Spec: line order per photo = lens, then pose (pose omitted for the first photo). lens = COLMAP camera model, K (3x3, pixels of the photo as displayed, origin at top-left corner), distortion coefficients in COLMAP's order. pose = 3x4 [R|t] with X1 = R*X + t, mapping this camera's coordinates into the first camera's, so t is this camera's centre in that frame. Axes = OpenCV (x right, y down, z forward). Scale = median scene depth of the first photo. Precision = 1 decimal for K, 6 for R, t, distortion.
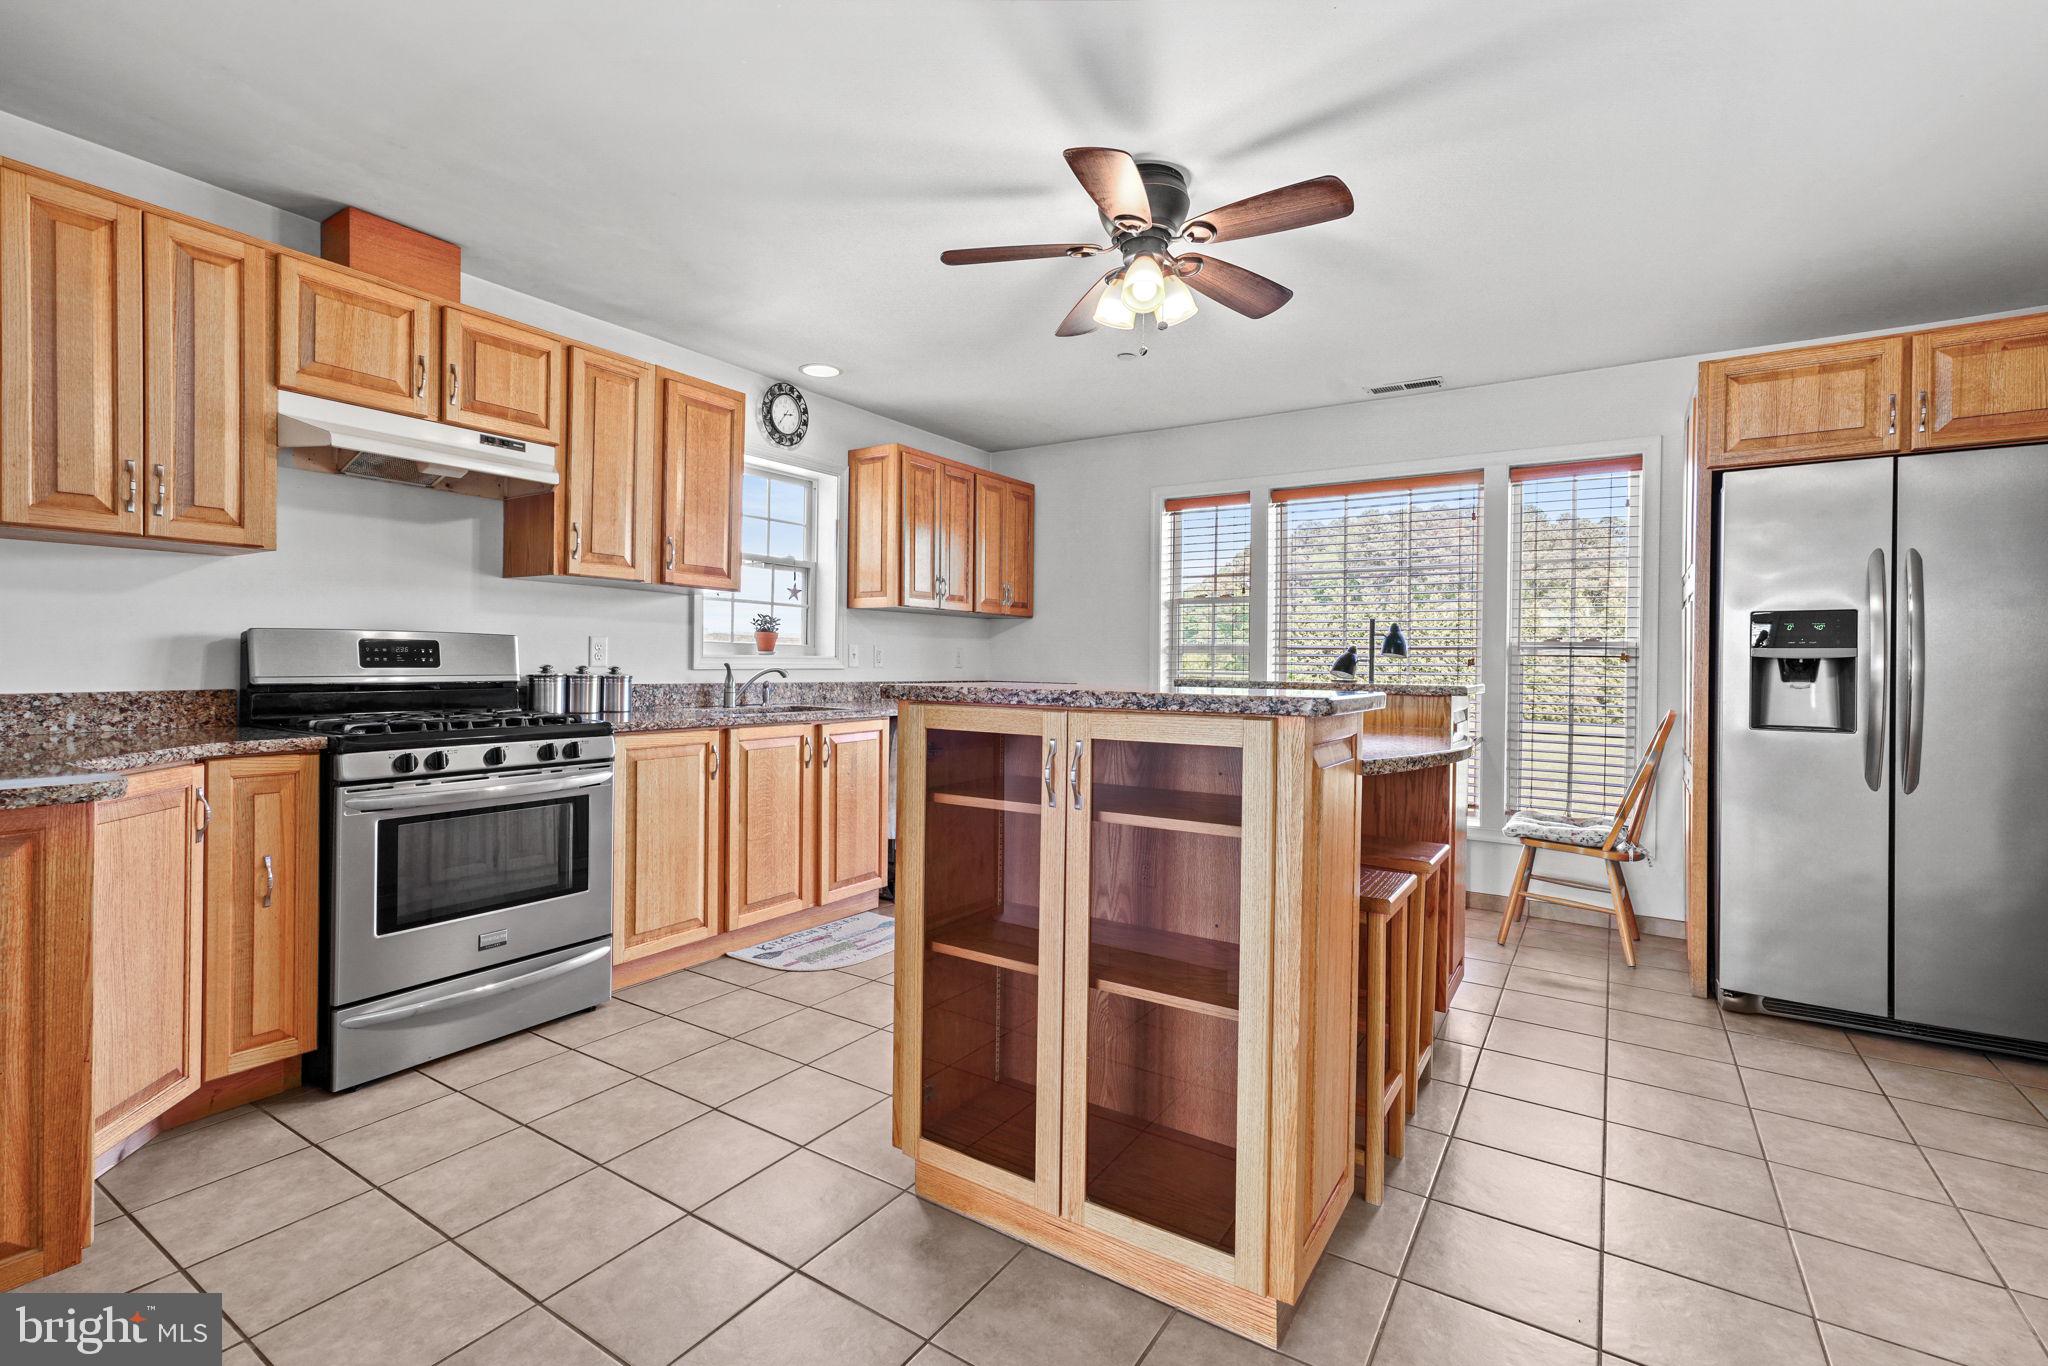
lens RADIAL K [[925.8, 0, 1021.5], [0, 925.8, 668.3], [0, 0, 1]] dist [0.000426, 0.002791]
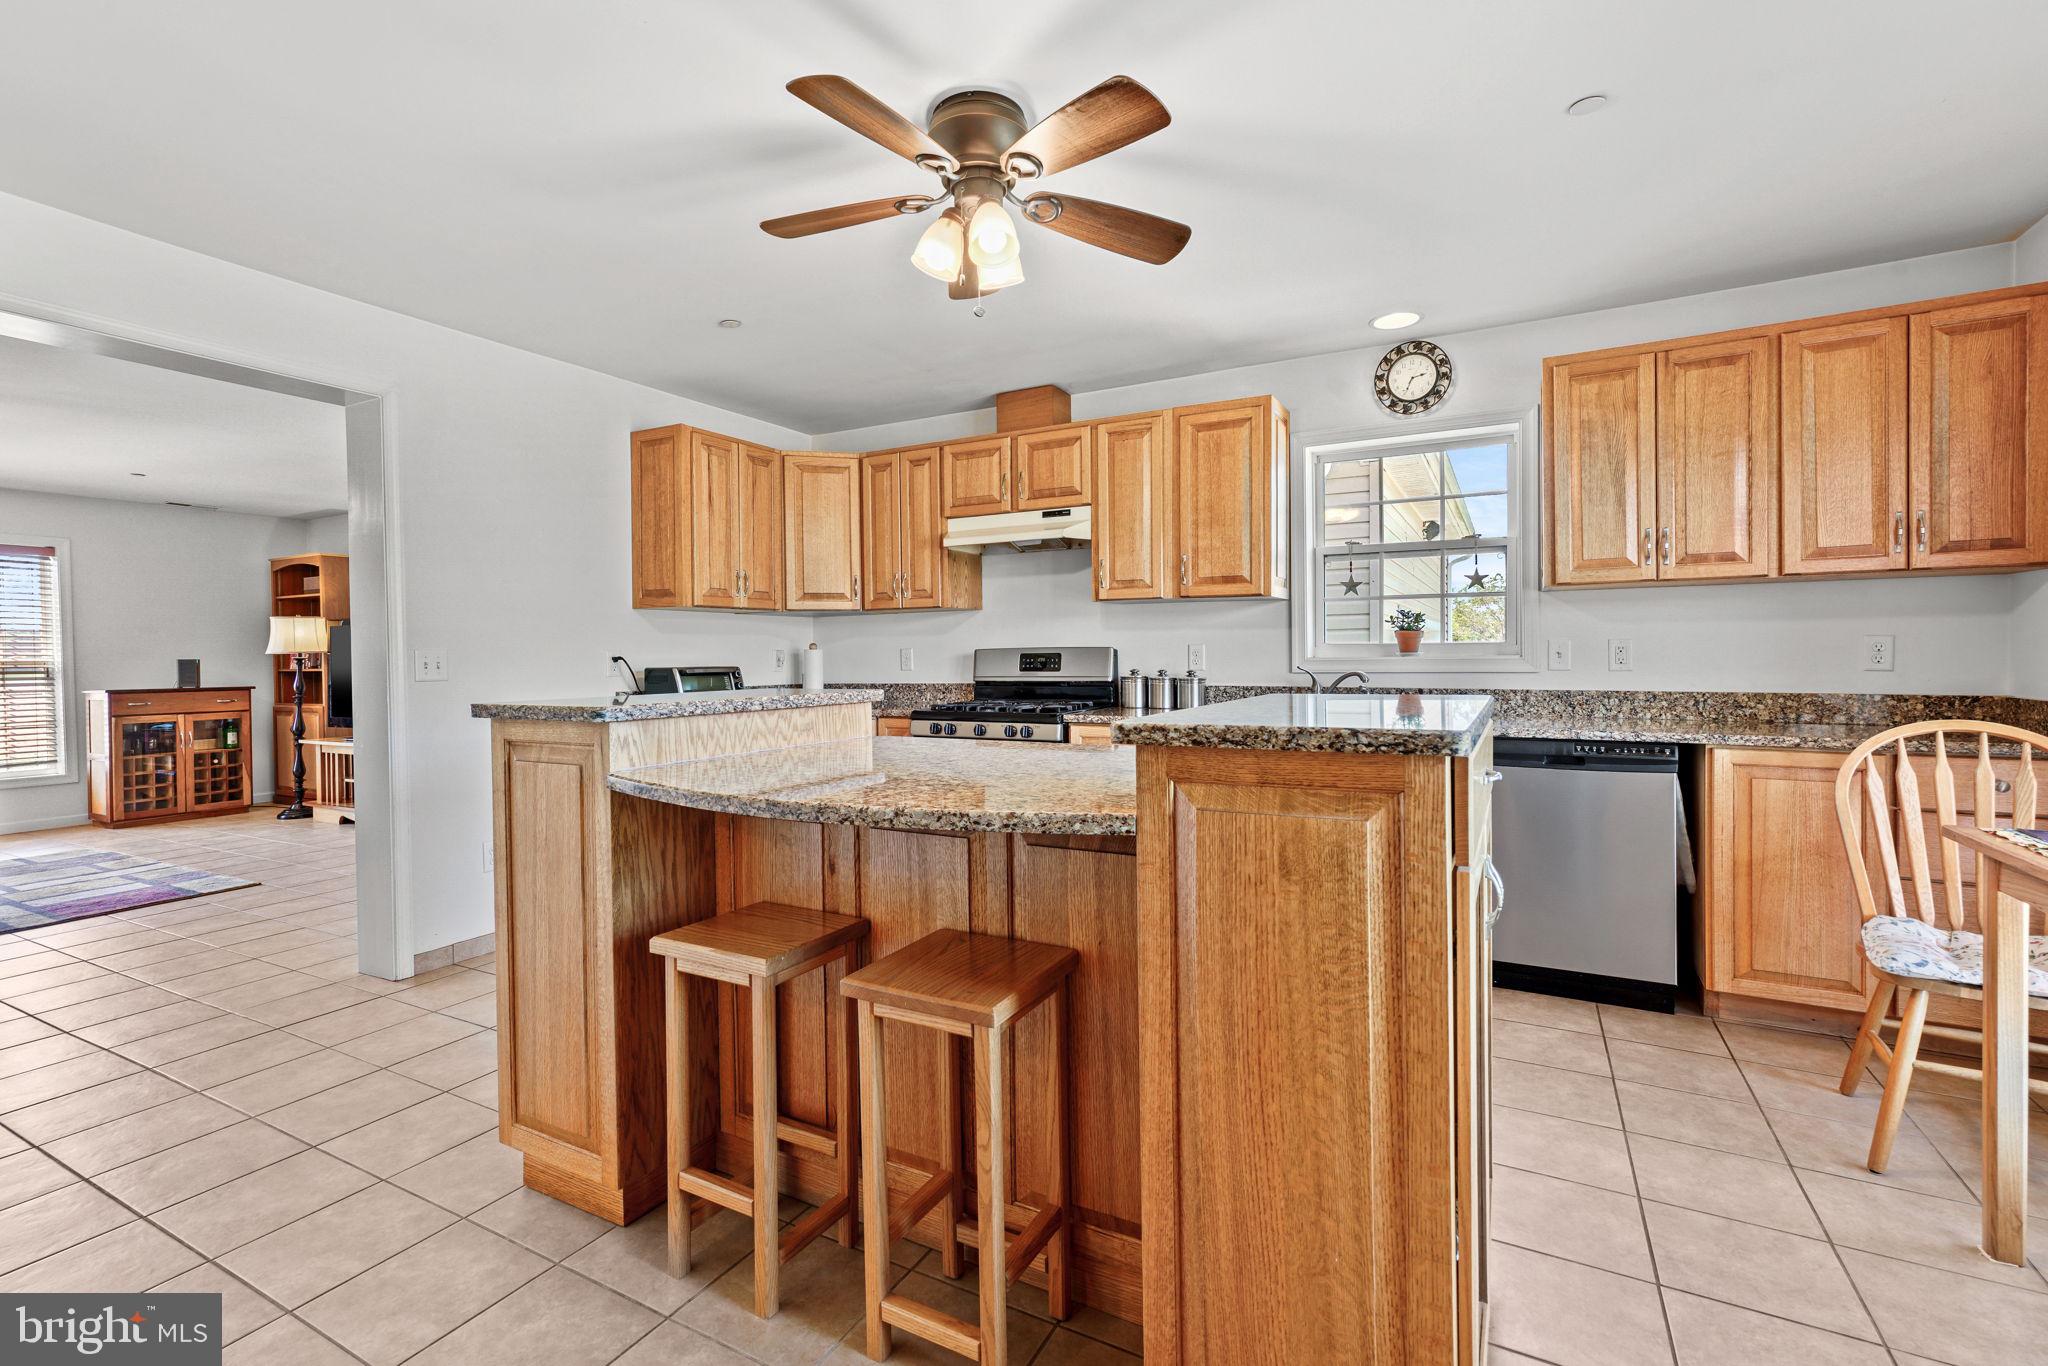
lens RADIAL K [[925.8, 0, 1010.7], [0, 925.8, 666.0], [0, 0, 1]] dist [0.000426, 0.002791]
pose [[0.063456, 0.000922, -0.997984, 0.705515], [0.004965, 0.999987, 0.001240, -0.009262], [0.997972, -0.005033, 0.063451, 0.690390]]
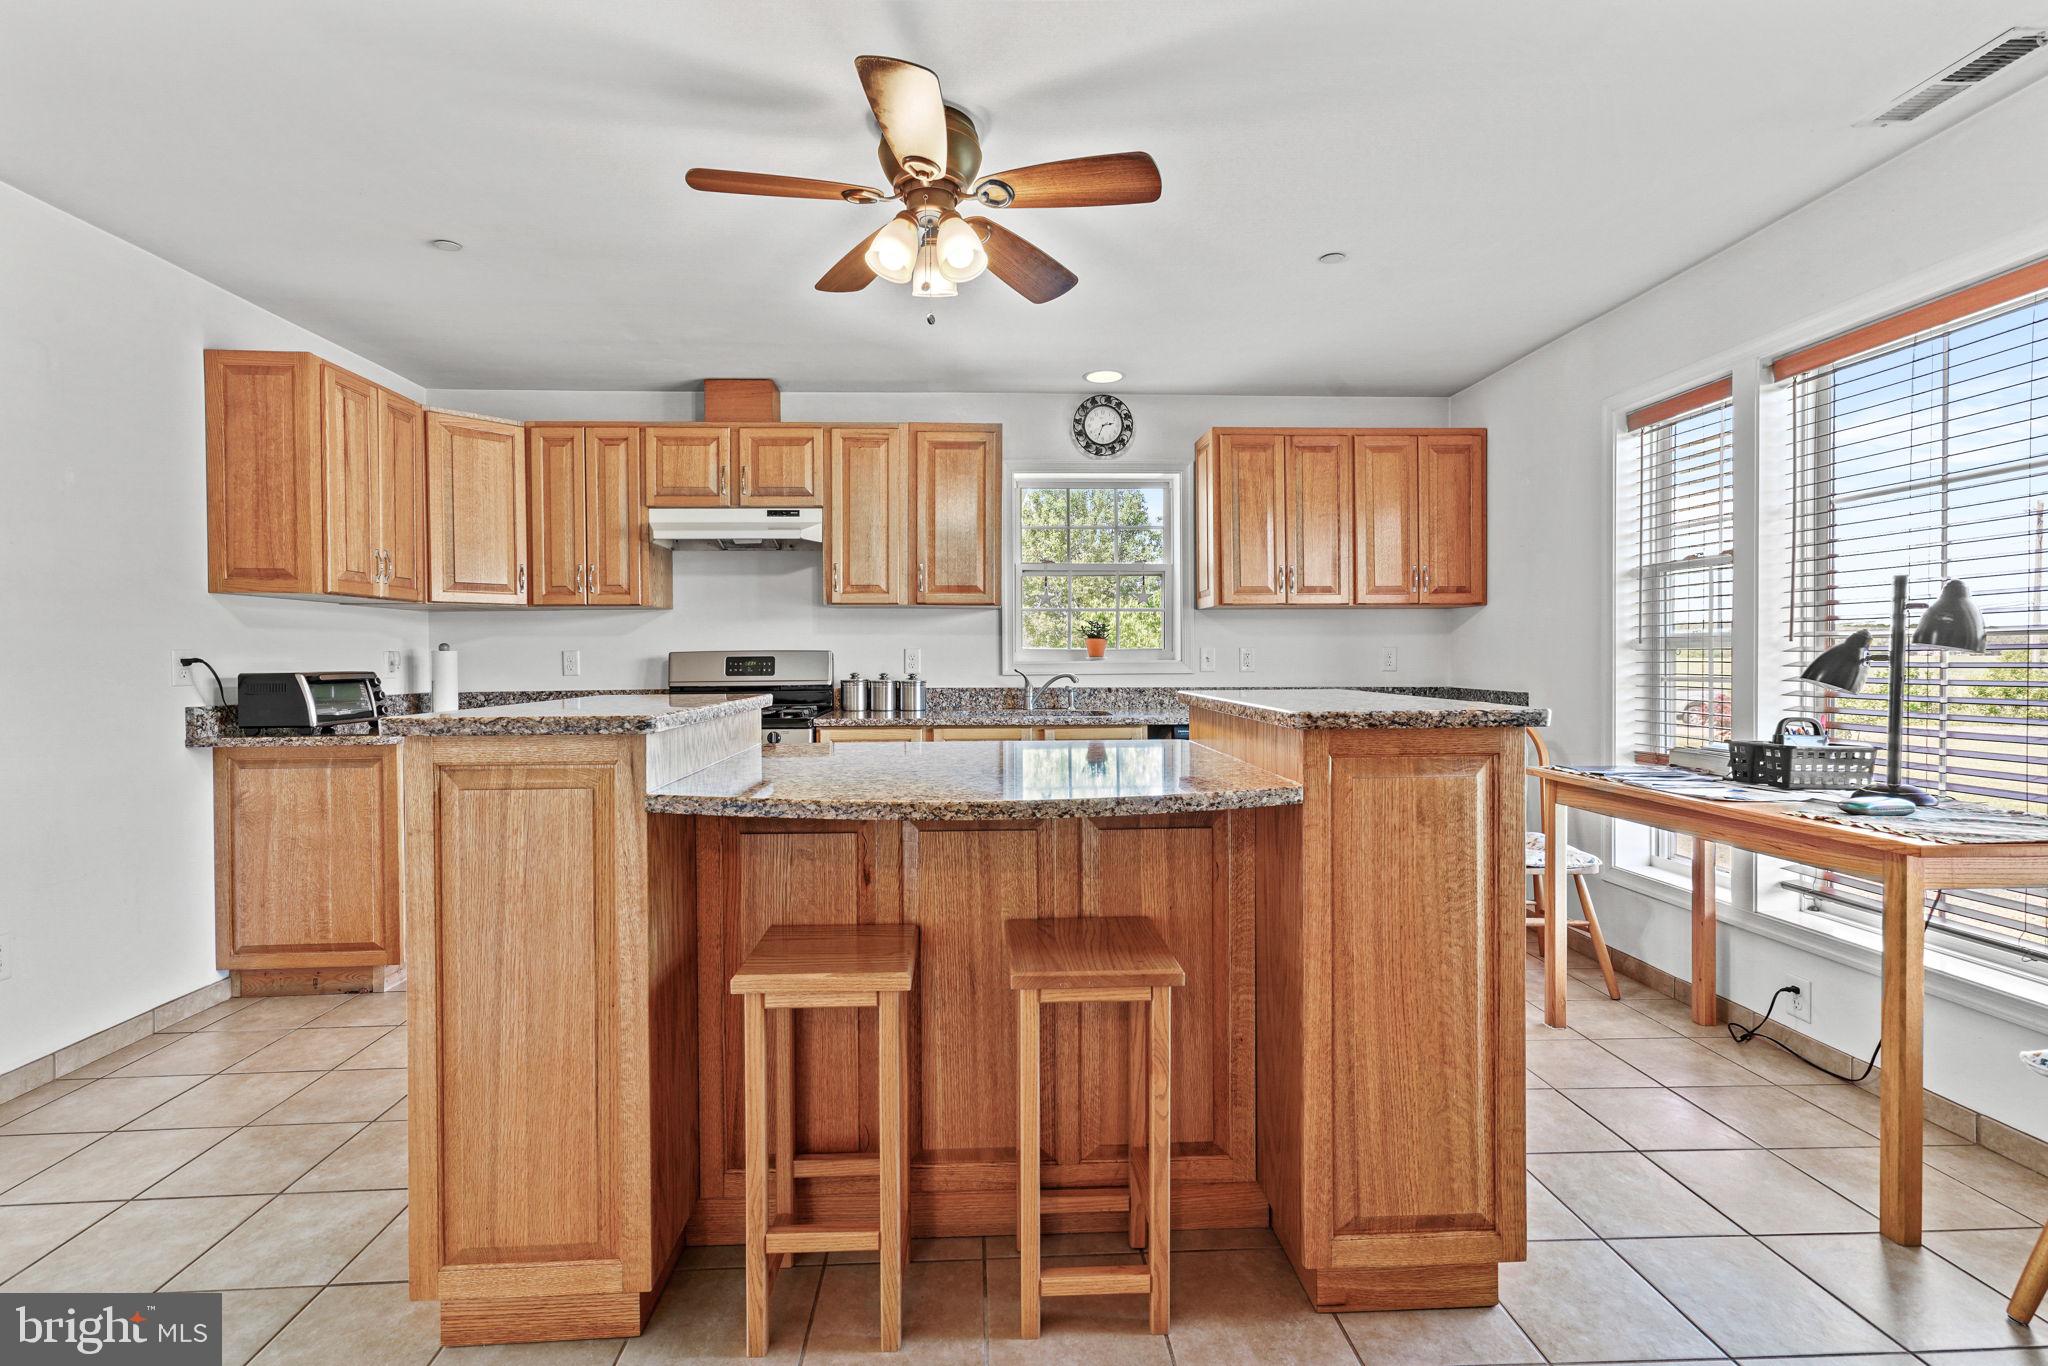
lens RADIAL K [[925.8, 0, 1010.7], [0, 925.8, 667.4], [0, 0, 1]] dist [0.000426, 0.002791]
pose [[0.577758, -0.003746, -0.816200, 0.630903], [0.006778, 0.999977, 0.000209, -0.008826], [0.816180, -0.005652, 0.577770, 0.391666]]
